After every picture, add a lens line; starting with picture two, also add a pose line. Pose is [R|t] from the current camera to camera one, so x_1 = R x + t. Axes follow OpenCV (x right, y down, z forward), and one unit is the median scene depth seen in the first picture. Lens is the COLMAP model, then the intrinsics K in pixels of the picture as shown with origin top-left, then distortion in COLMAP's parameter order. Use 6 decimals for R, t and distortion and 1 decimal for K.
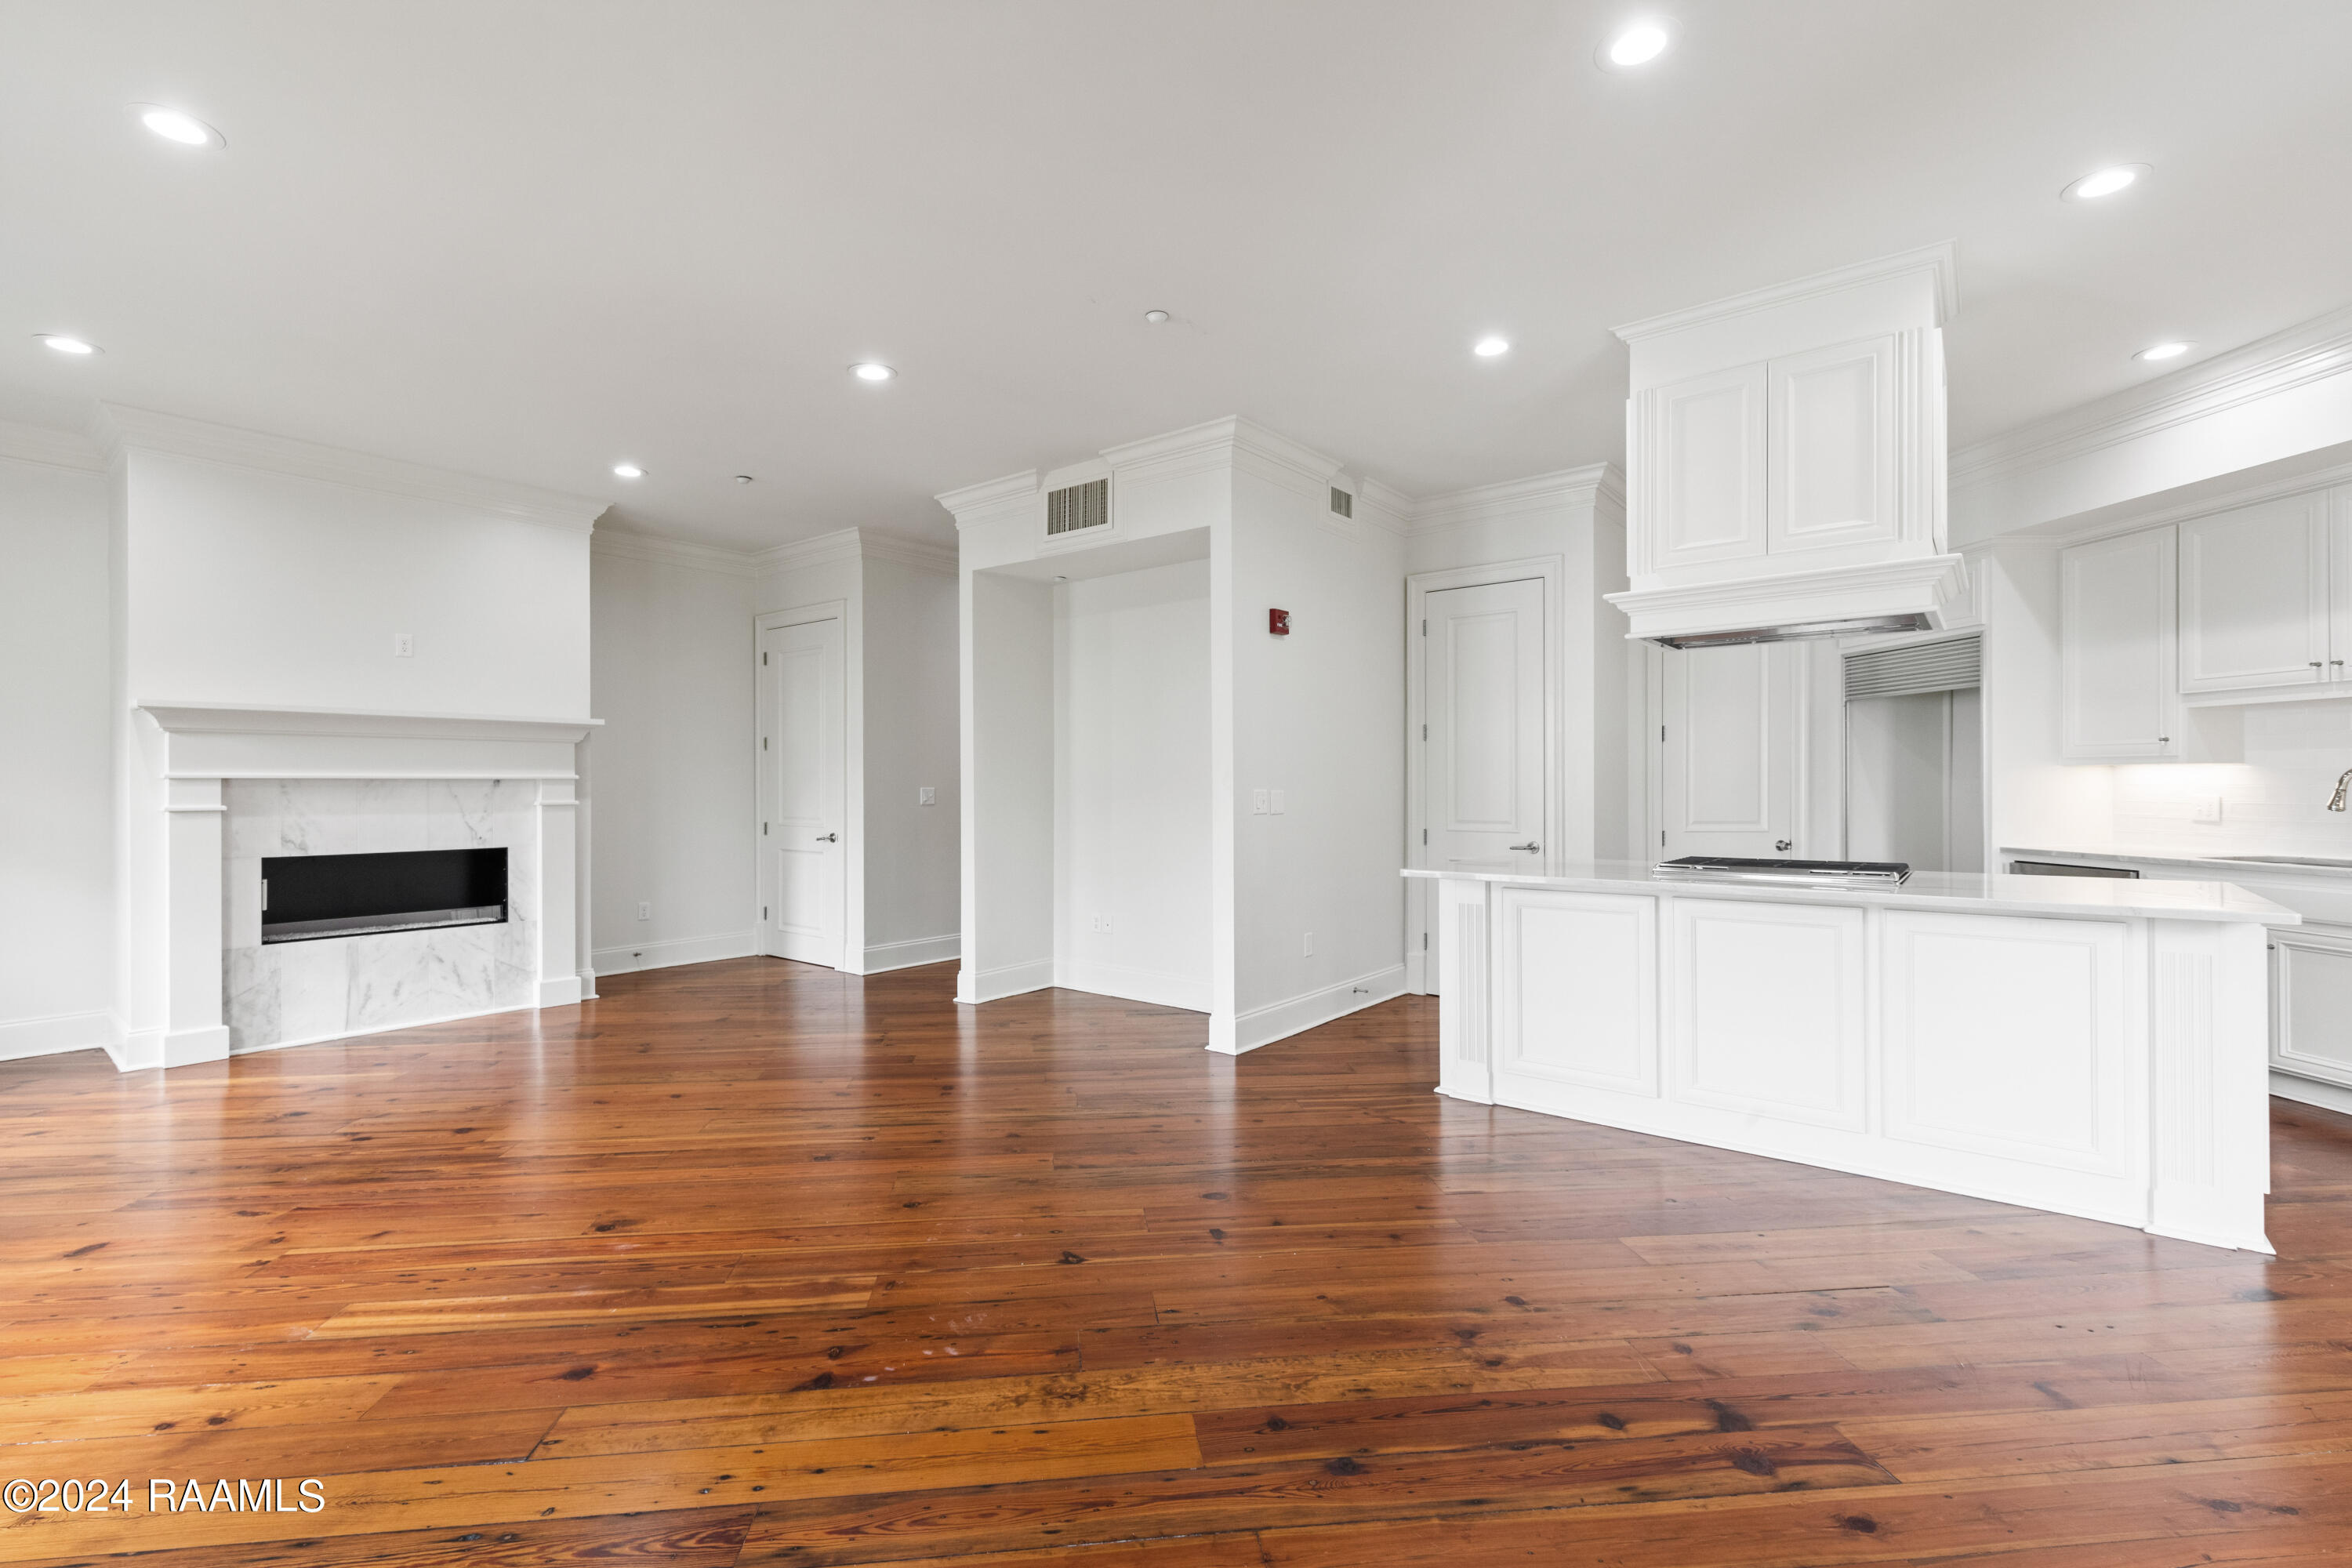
lens RADIAL K [[1028.8, 0, 1165.0], [0, 1028.8, 785.8], [0, 0, 1]] dist [0.005831, -0.000834]
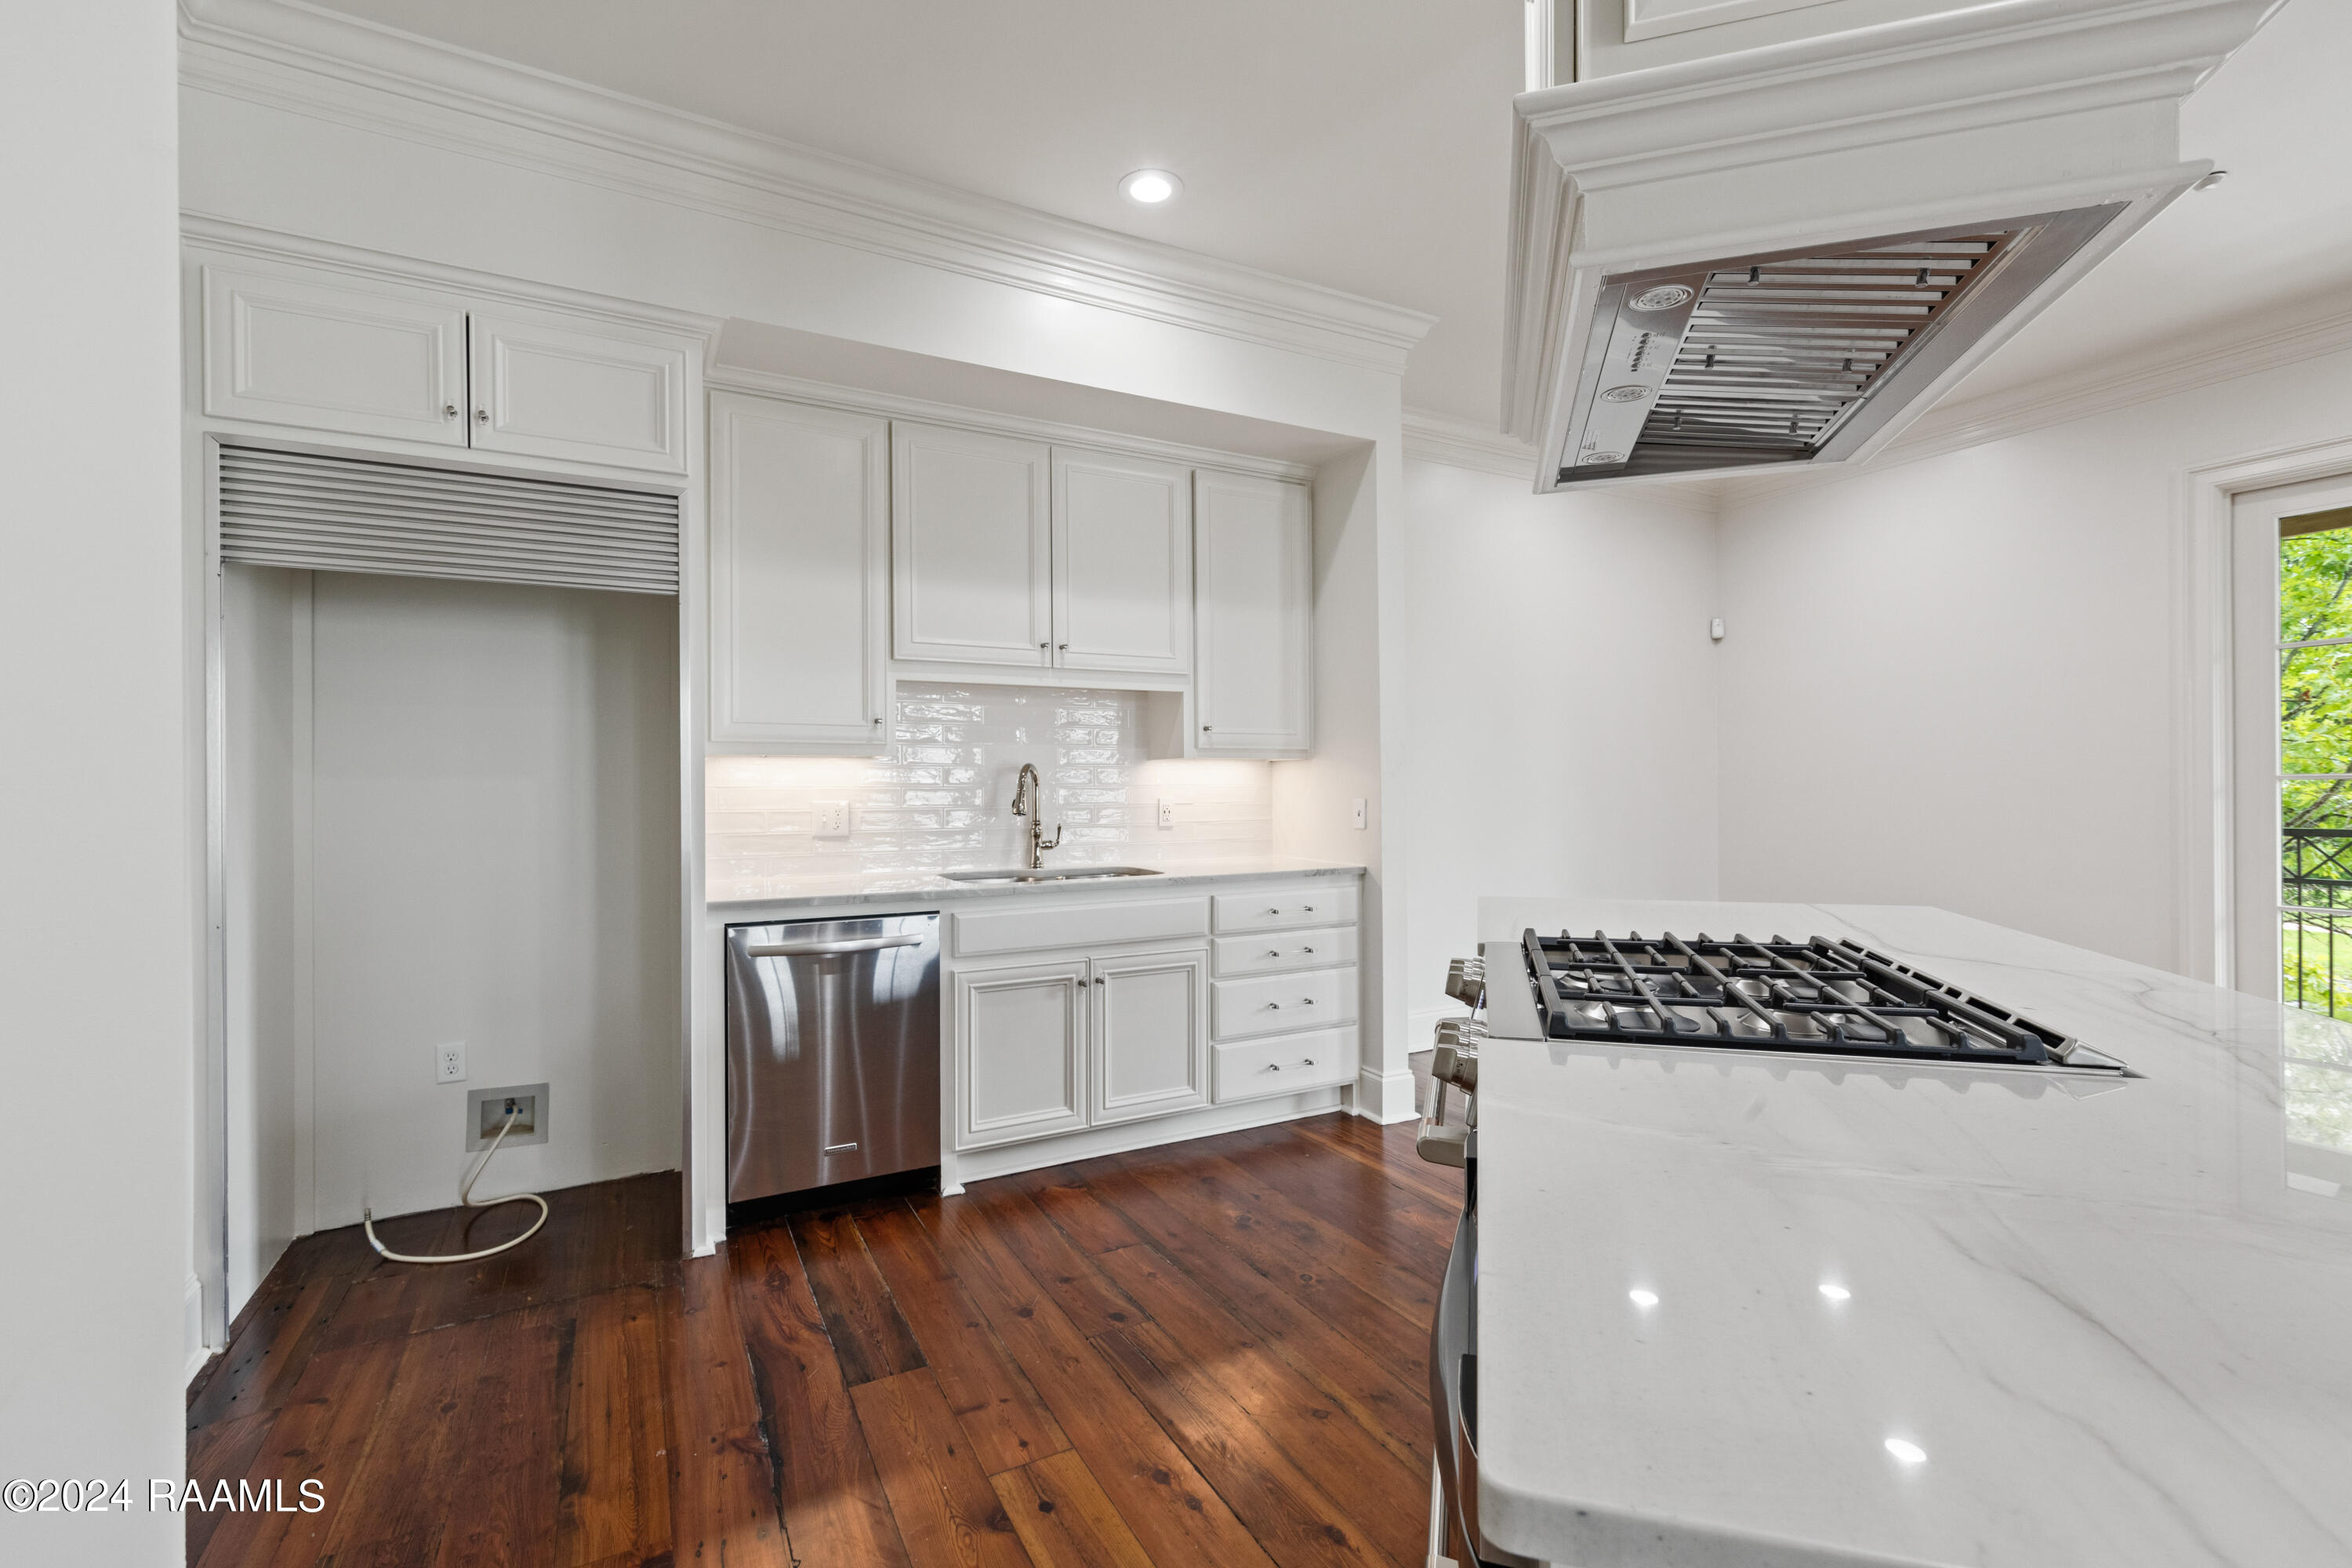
lens RADIAL K [[1040.3, 0, 1176.0], [0, 1040.3, 784.0], [0, 0, 1]] dist [0.018269, 0.000017]
pose [[-0.385088, 0.007456, 0.922850, 0.269034], [0.009604, 0.999946, -0.004071, 0.002876], [-0.922830, 0.007295, -0.385138, 1.220120]]
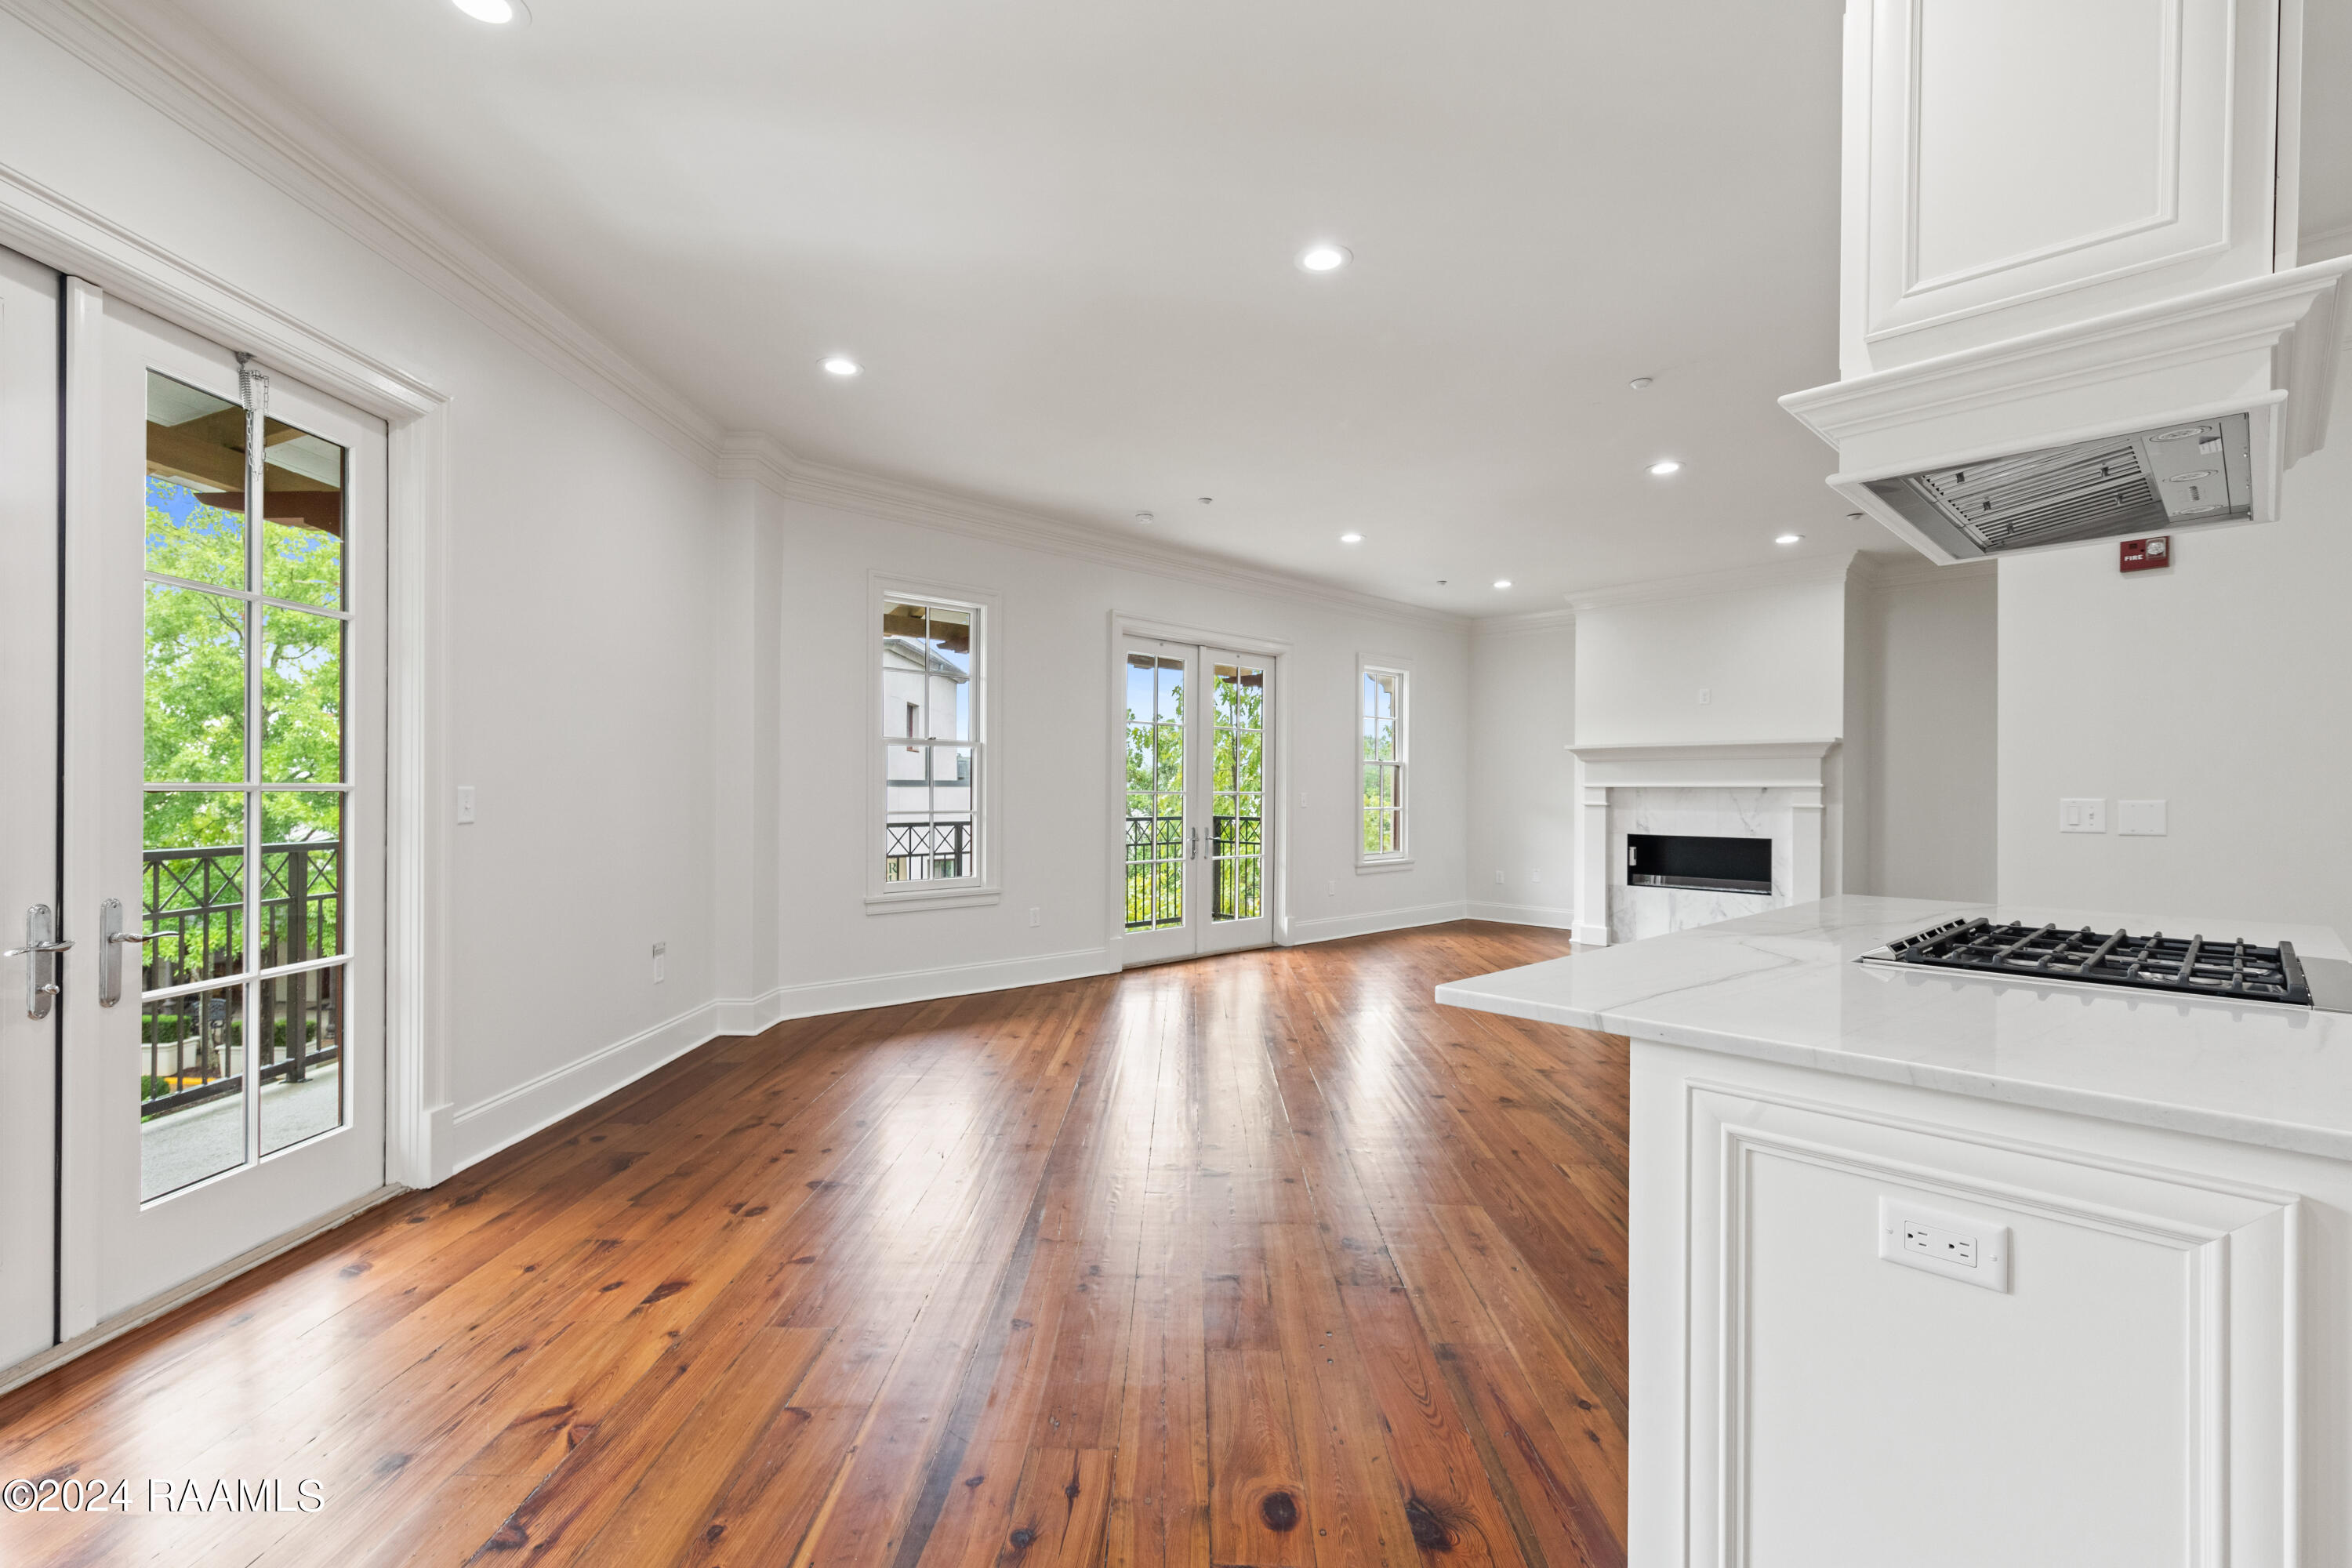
lens RADIAL K [[1027.6, 0, 1170.0], [0, 1027.6, 794.4], [0, 0, 1]] dist [0.007249, -0.001052]
pose [[-0.125076, 0.004292, -0.992138, 1.052557], [-0.005985, 0.999969, 0.005081, 0.000736], [0.992129, 0.006573, -0.125046, 0.546998]]
